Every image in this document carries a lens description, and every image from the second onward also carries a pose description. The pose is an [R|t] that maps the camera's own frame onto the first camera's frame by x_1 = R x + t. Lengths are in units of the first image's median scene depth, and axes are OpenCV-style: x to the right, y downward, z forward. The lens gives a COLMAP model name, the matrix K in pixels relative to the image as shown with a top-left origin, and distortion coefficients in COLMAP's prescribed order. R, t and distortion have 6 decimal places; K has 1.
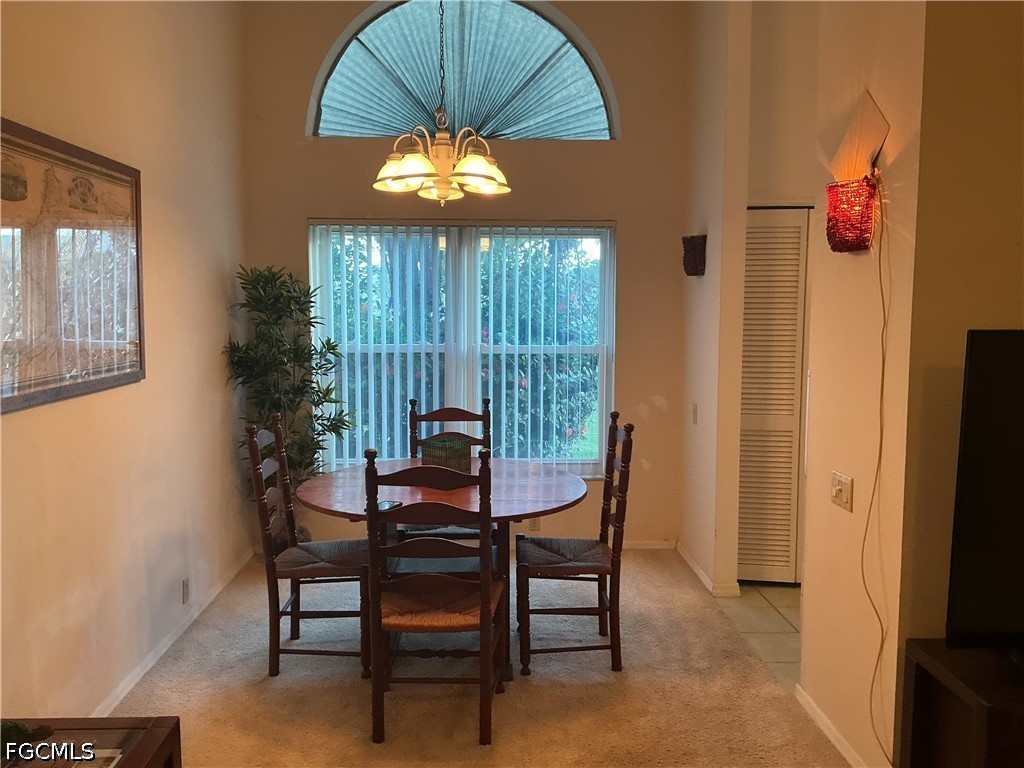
lens RADIAL K [[843.6, 0, 514.2], [0, 843.6, 381.0], [0, 0, 1]] dist [0.135231, -0.278124]
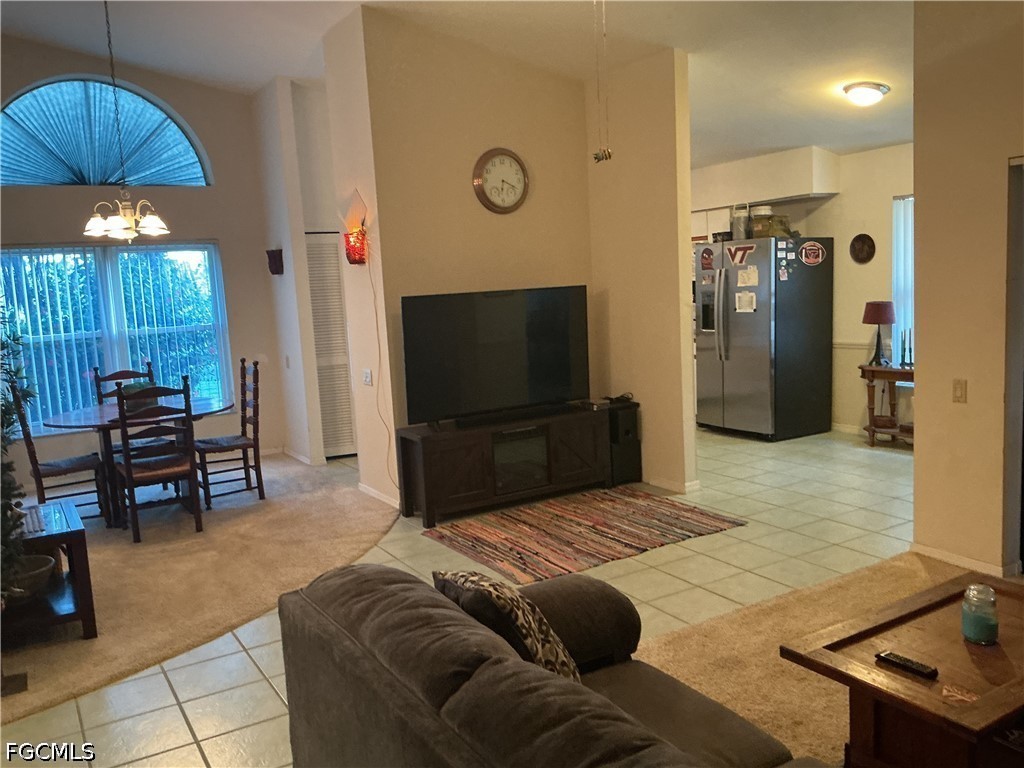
lens RADIAL K [[843.6, 0, 514.2], [0, 843.6, 381.0], [0, 0, 1]] dist [0.135231, -0.278124]
pose [[0.873972, -0.109112, 0.473569, -0.207711], [0.101269, 0.993967, 0.042122, 0.061454], [-0.475308, 0.011144, 0.879749, -0.719902]]
